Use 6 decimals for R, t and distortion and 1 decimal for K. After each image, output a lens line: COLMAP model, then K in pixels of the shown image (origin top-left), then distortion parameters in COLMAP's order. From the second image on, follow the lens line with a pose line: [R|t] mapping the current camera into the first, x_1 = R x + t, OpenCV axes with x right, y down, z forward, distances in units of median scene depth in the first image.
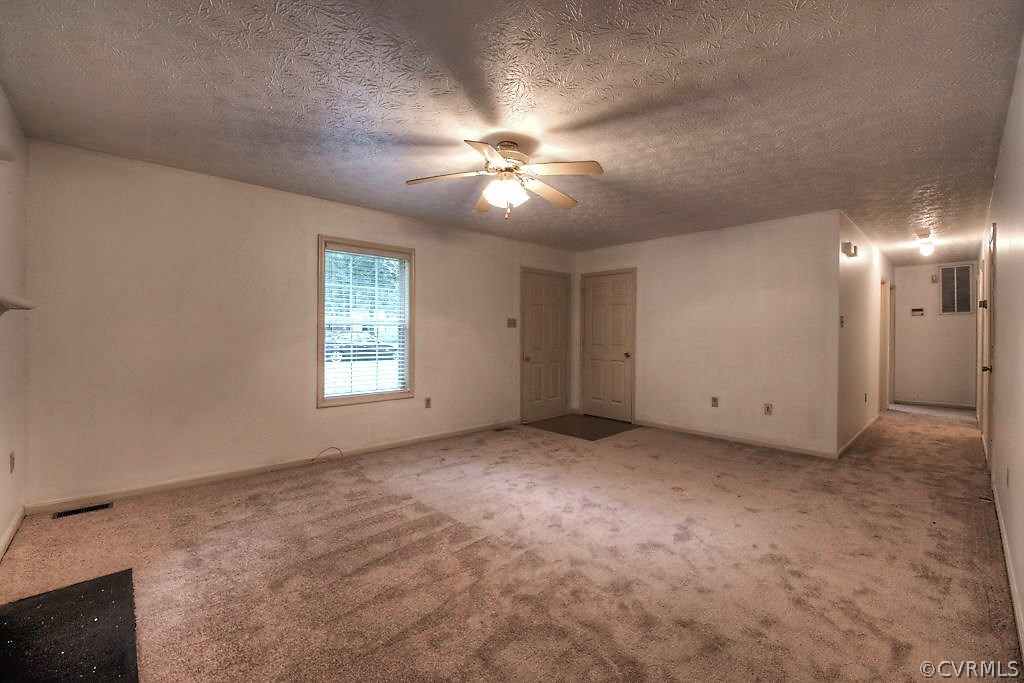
lens RADIAL K [[424.1, 0, 517.0], [0, 424.1, 333.5], [0, 0, 1]] dist [-0.011333, -0.003939]
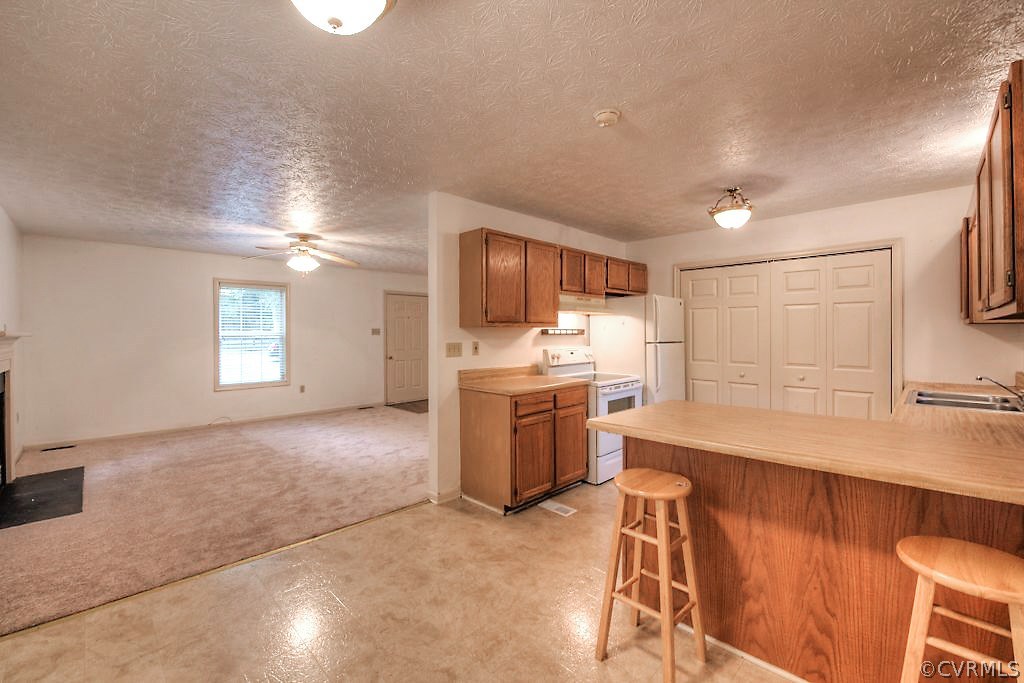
lens RADIAL K [[424.1, 0, 517.0], [0, 424.1, 333.5], [0, 0, 1]] dist [-0.011333, -0.003939]
pose [[0.999274, -0.008600, 0.037103, 0.559383], [0.008453, 0.999956, 0.004103, -0.029895], [-0.037137, -0.003787, 0.999303, -0.552458]]
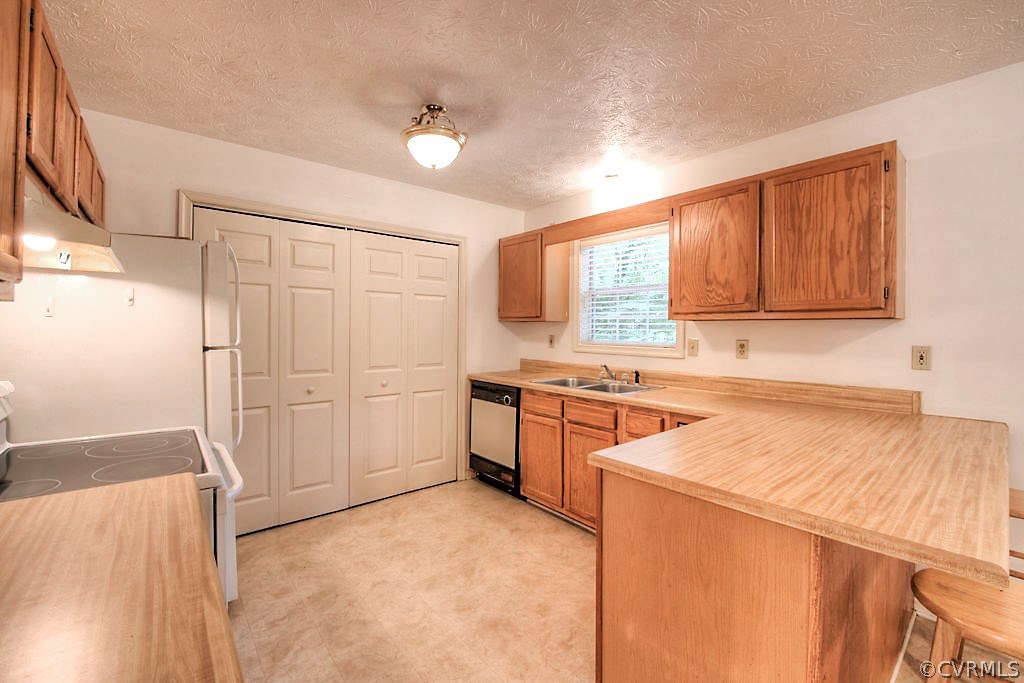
lens RADIAL K [[424.1, 0, 517.0], [0, 424.1, 333.5], [0, 0, 1]] dist [-0.011333, -0.003939]
pose [[0.054484, -0.017899, 0.998354, 0.475310], [-0.009161, 0.999788, 0.018425, -0.027535], [-0.998473, -0.010150, 0.054309, 0.136017]]
